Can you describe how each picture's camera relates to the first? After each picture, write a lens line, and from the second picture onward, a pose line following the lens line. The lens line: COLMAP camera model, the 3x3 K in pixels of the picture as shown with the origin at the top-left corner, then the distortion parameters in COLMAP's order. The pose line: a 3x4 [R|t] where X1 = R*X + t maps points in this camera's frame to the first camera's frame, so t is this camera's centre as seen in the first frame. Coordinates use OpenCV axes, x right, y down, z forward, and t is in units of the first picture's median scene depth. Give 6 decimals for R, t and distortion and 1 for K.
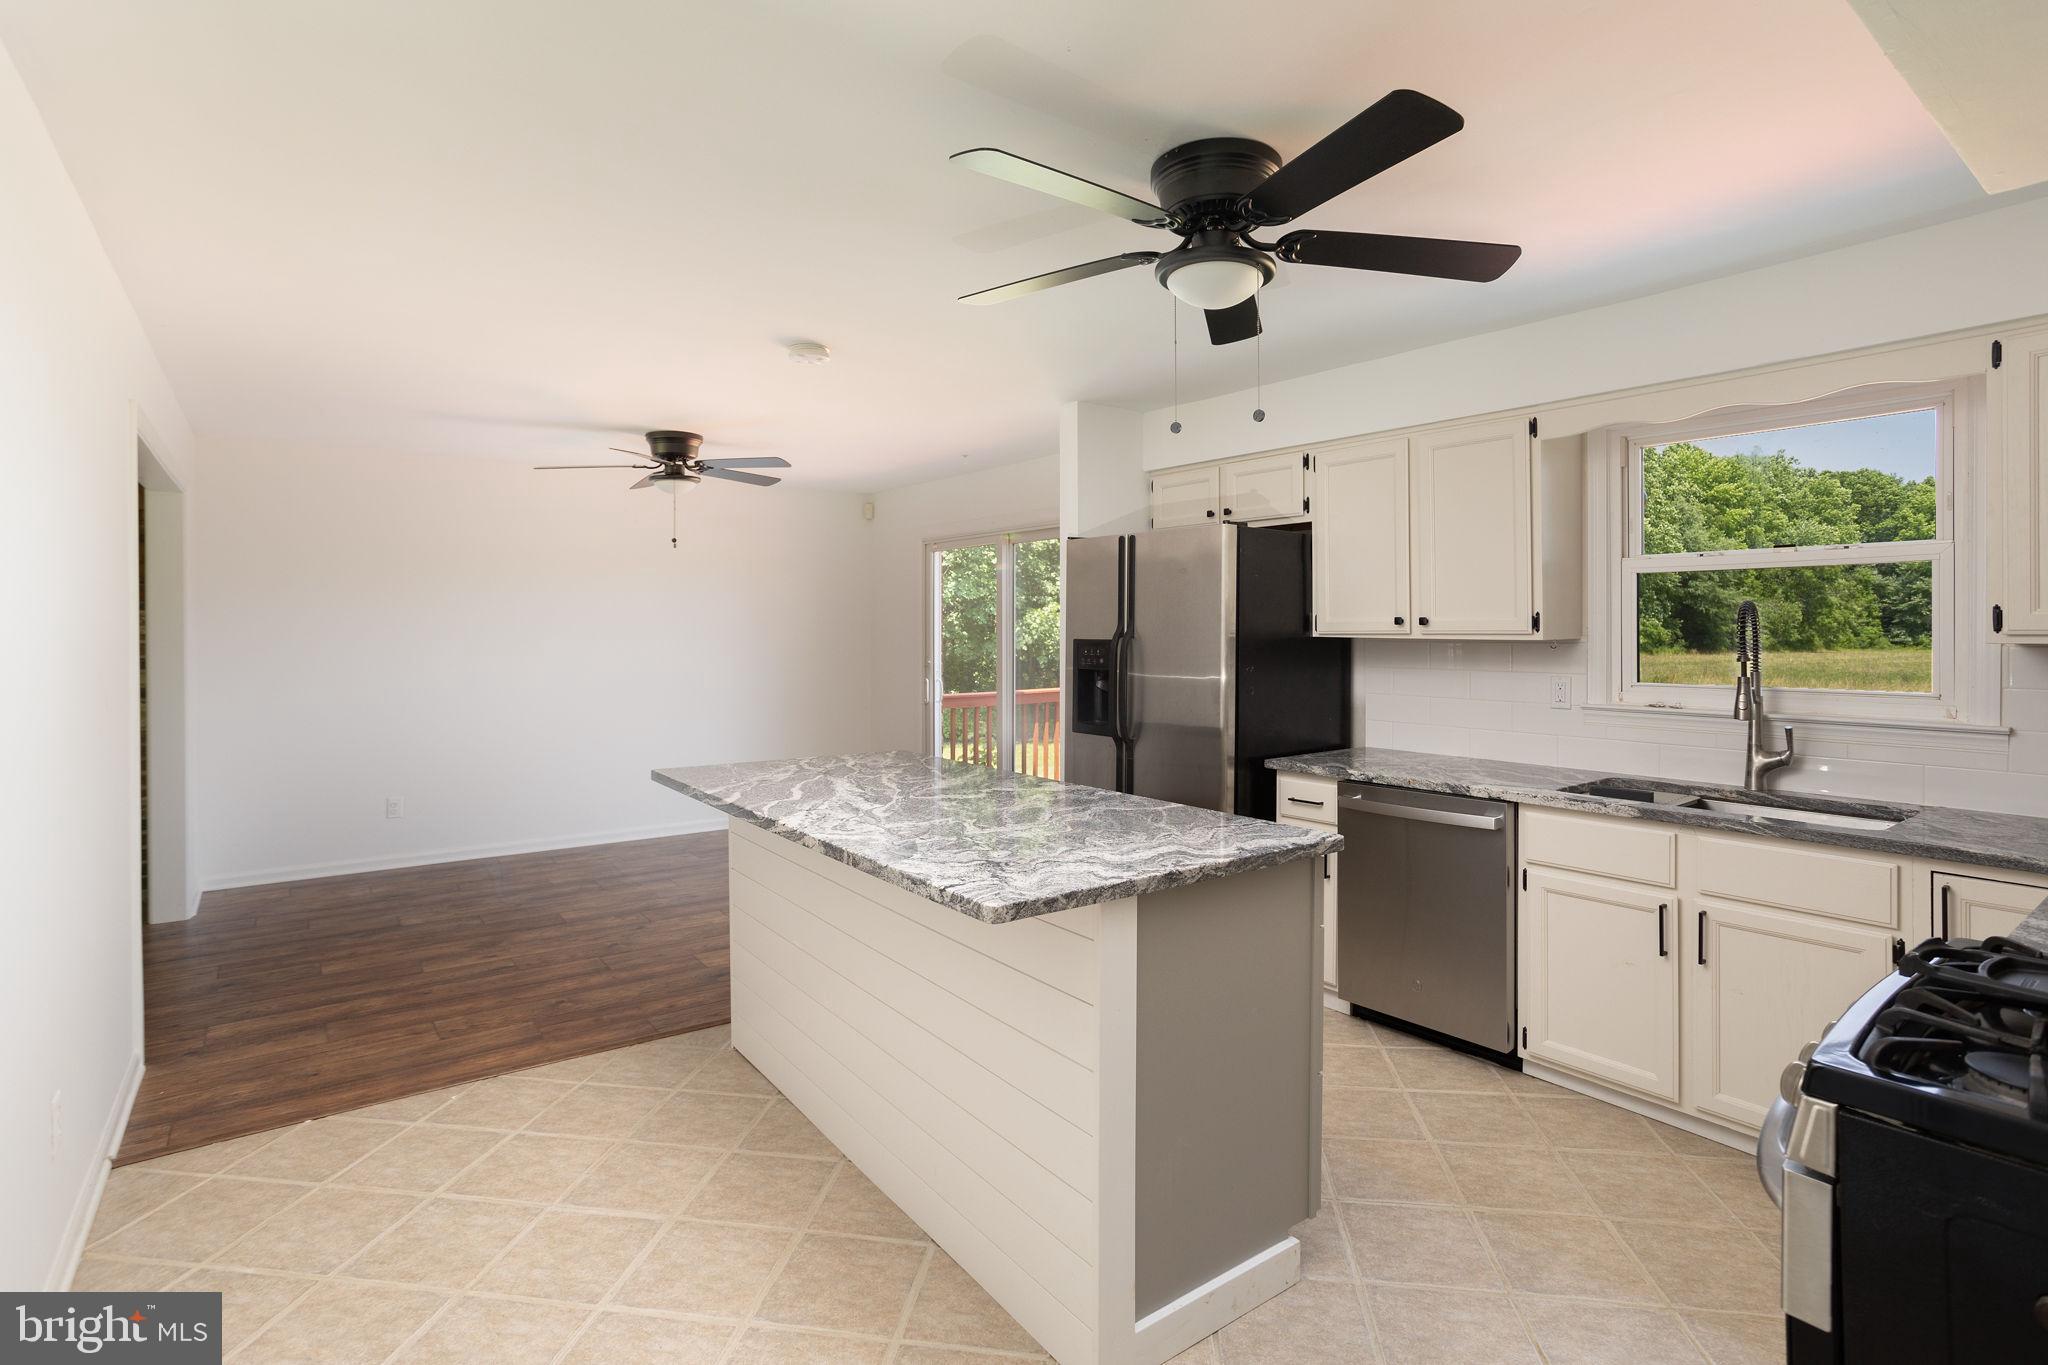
lens RADIAL K [[992.7, 0, 1001.3], [0, 992.7, 626.5], [0, 0, 1]] dist [-0.030507, 0.015606]
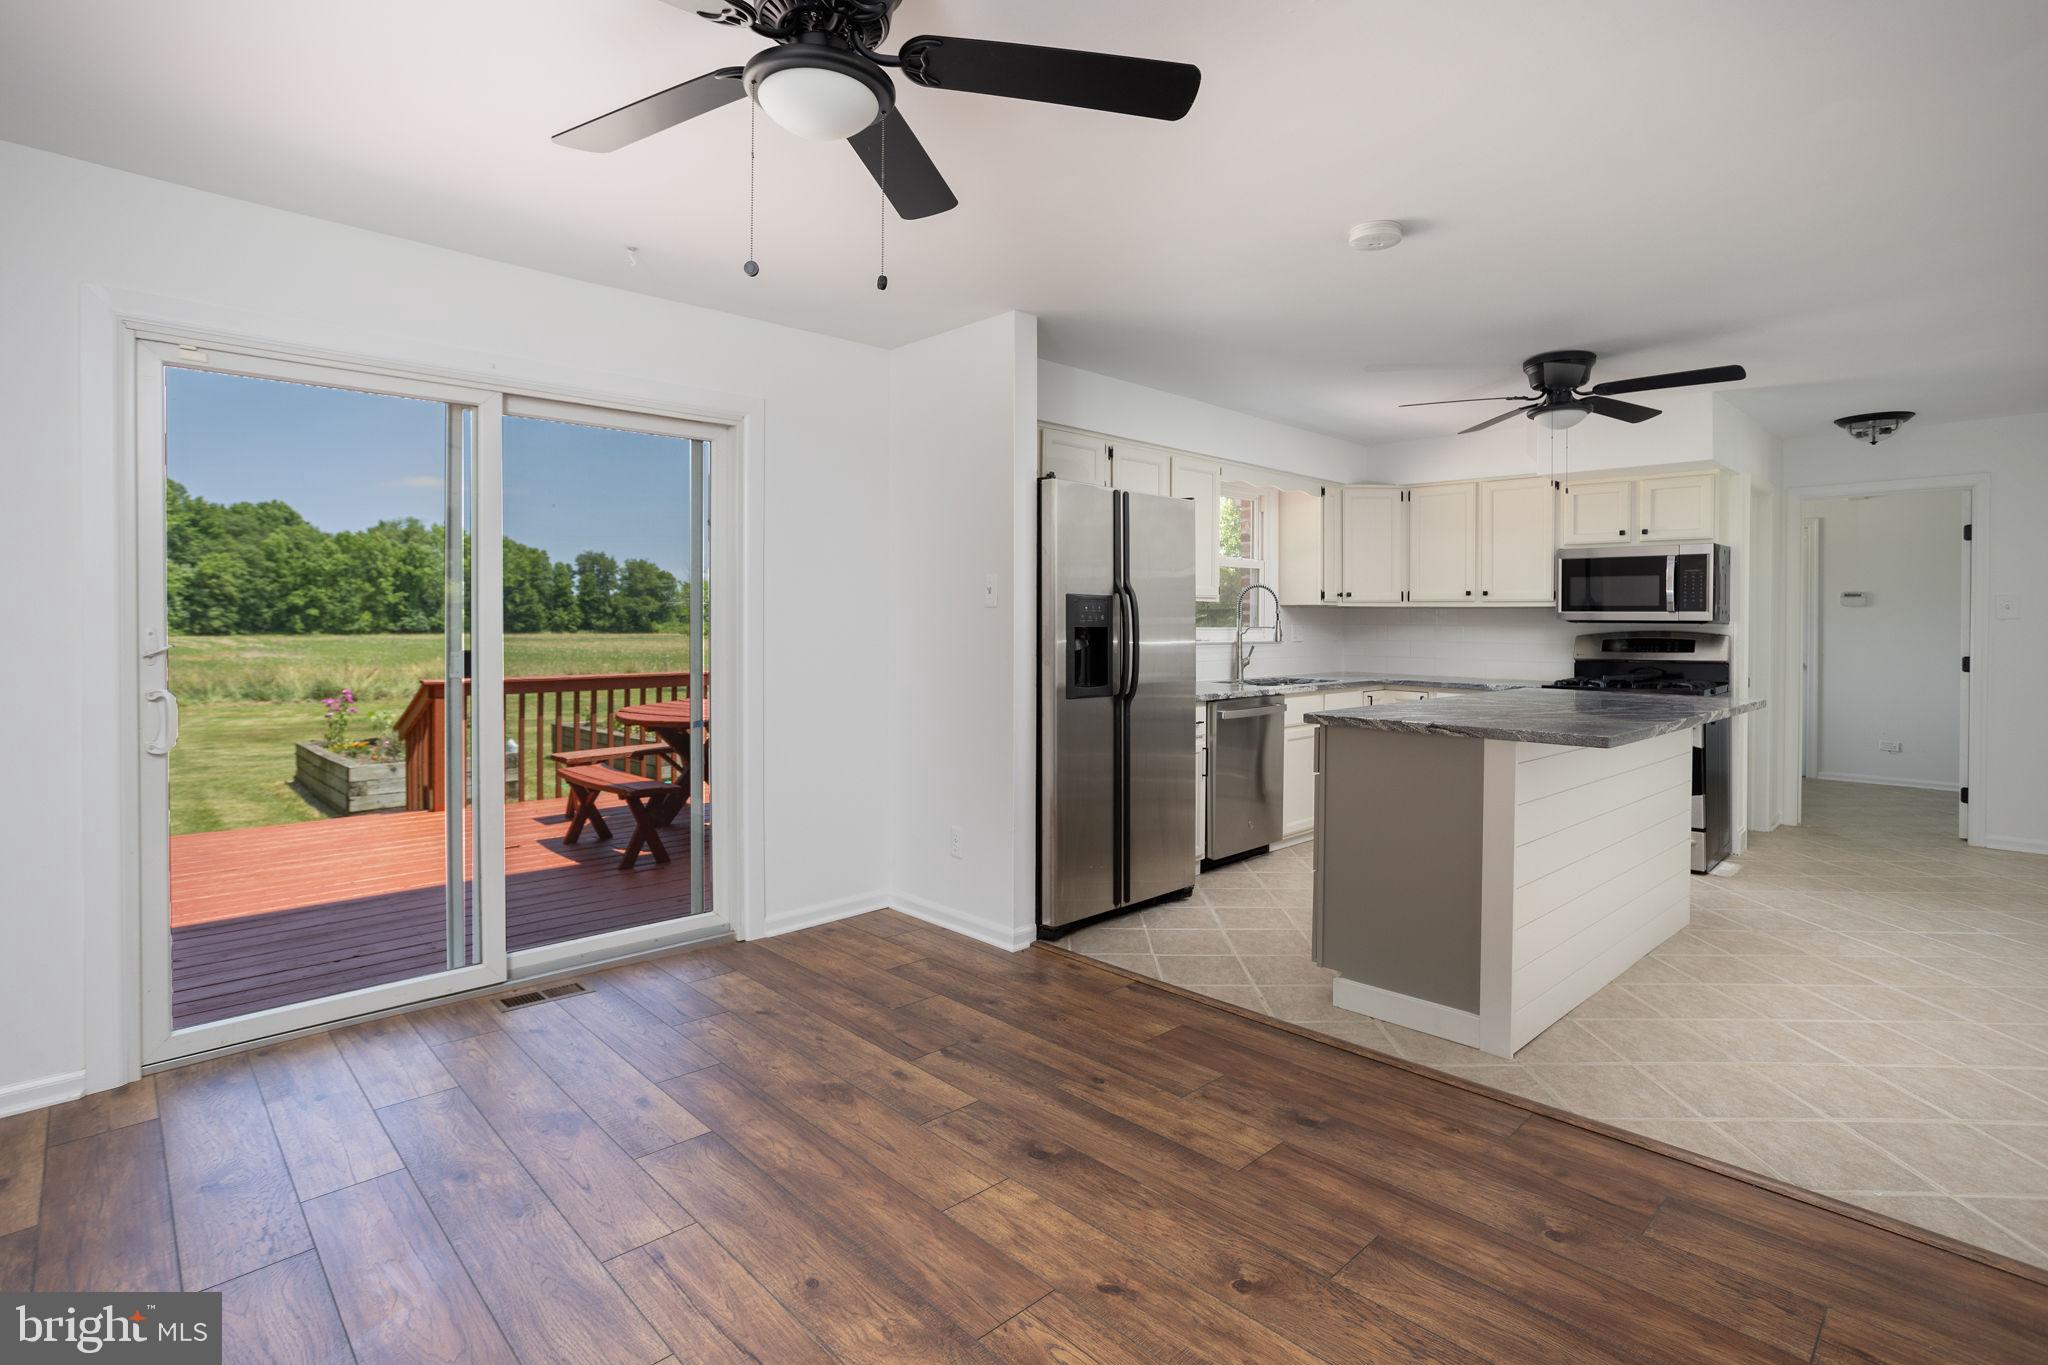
lens RADIAL K [[992.7, 0, 1038.2], [0, 992.7, 635.9], [0, 0, 1]] dist [-0.030507, 0.015606]
pose [[-0.142545, -0.011163, 0.989725, -0.971421], [-0.009370, 0.999907, 0.009929, 0.052394], [-0.989744, -0.007858, -0.142637, 1.413297]]
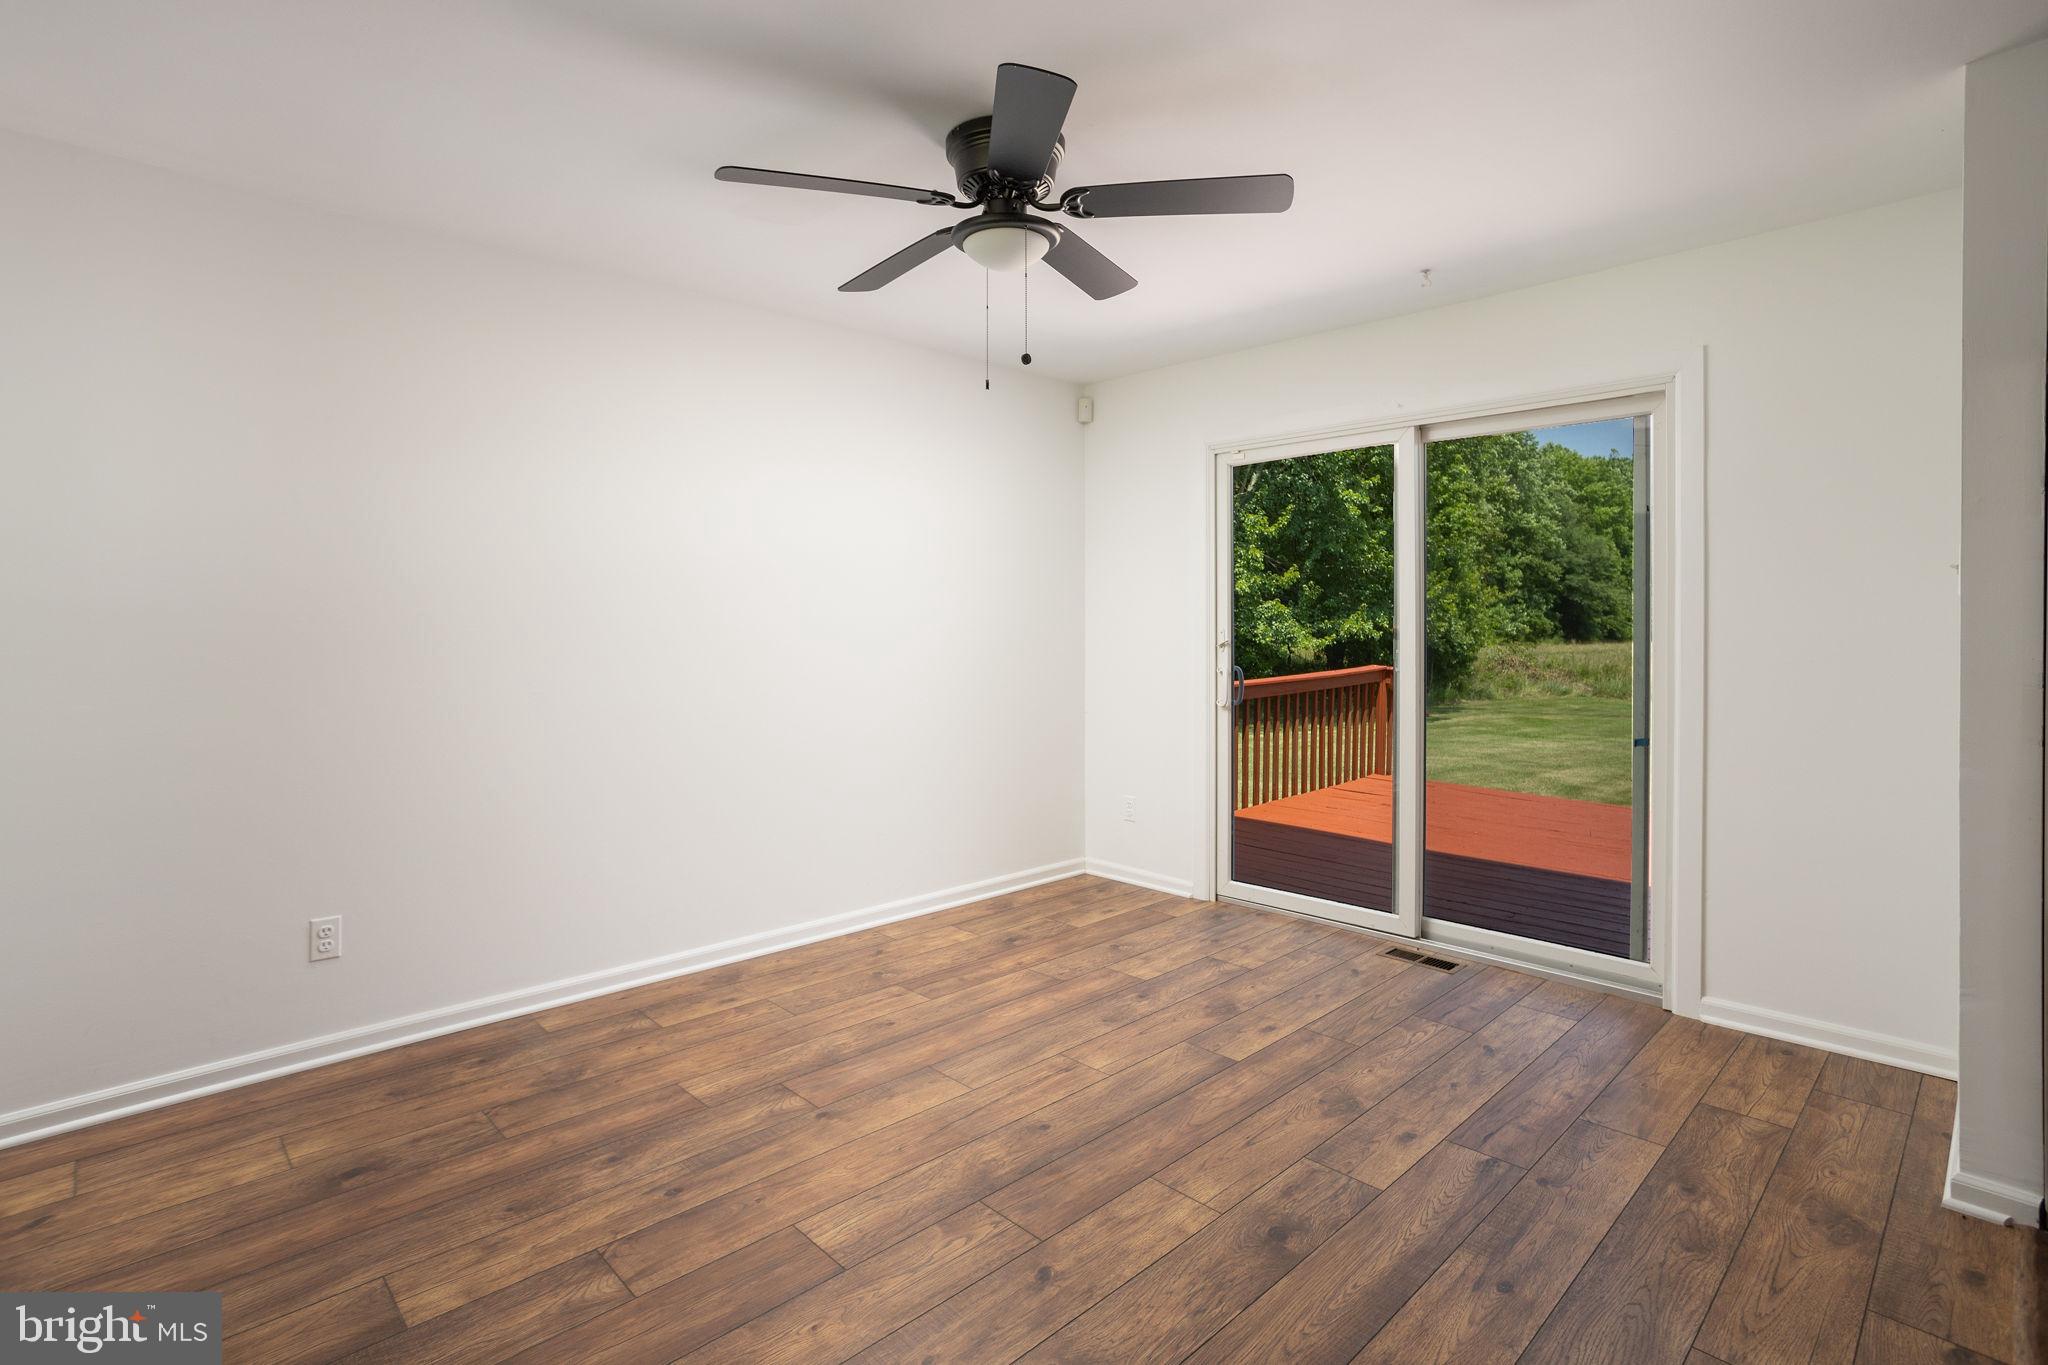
lens RADIAL K [[1017.6, 0, 1051.6], [0, 1017.6, 621.1], [0, 0, 1]] dist [-0.039378, 0.027882]
pose [[0.987882, 0.004128, 0.155149, -0.556893], [-0.004922, 0.999977, 0.004731, 0.045907], [-0.155126, -0.005438, 0.987880, 0.773877]]
